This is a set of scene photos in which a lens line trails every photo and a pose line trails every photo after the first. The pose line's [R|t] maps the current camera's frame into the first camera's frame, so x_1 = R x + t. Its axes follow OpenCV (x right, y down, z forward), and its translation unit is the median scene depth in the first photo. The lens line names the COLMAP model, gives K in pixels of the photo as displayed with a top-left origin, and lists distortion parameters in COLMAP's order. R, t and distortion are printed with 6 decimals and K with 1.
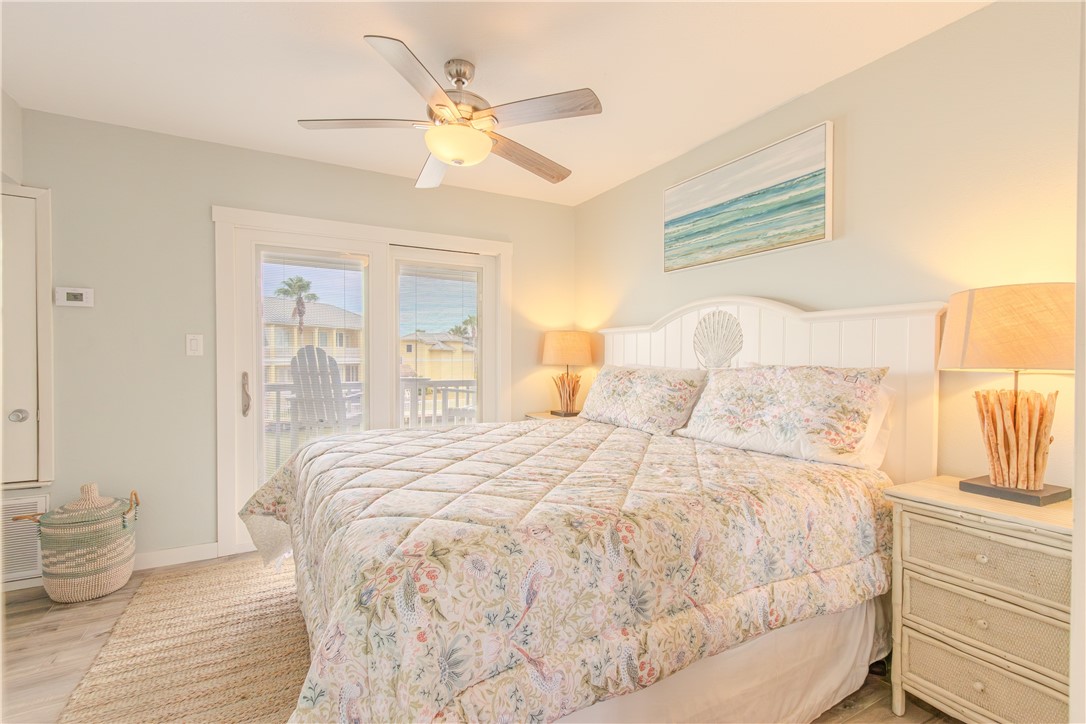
lens RADIAL K [[495.1, 0, 543.0], [0, 495.1, 362.0], [0, 0, 1]] dist [0.019170, 0.000268]
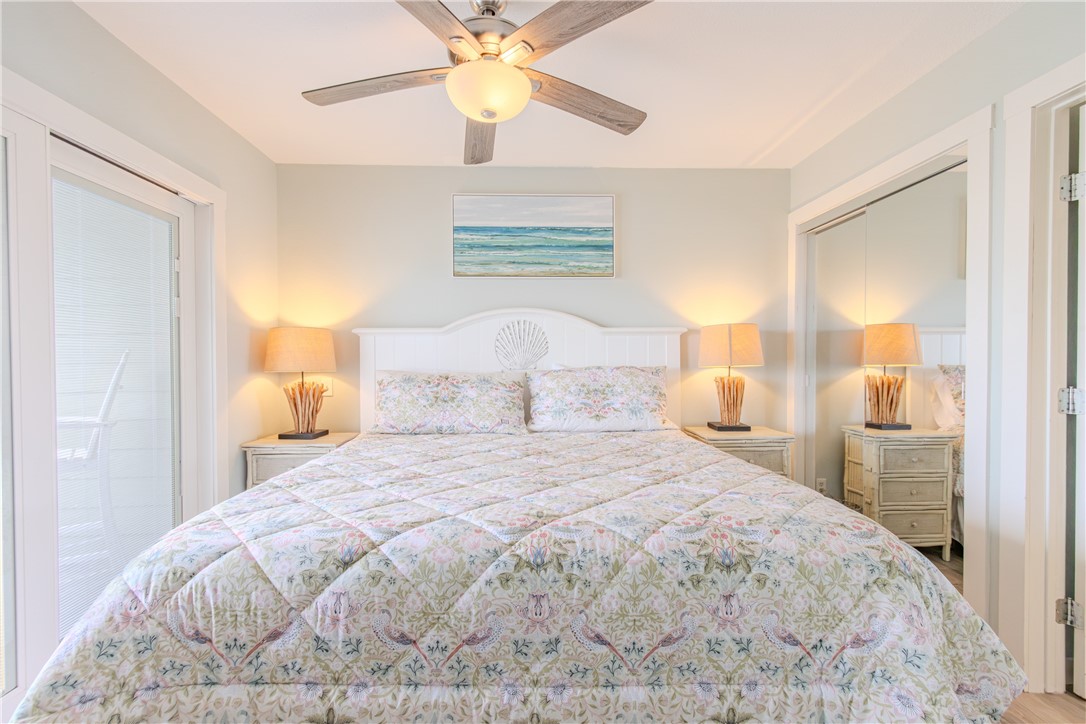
lens RADIAL K [[495.1, 0, 543.0], [0, 495.1, 362.0], [0, 0, 1]] dist [0.019170, 0.000268]
pose [[0.455656, -0.006150, 0.890135, -0.676728], [0.014729, 0.999891, -0.000632, -0.005236], [-0.890034, 0.013398, 0.455697, 0.461244]]
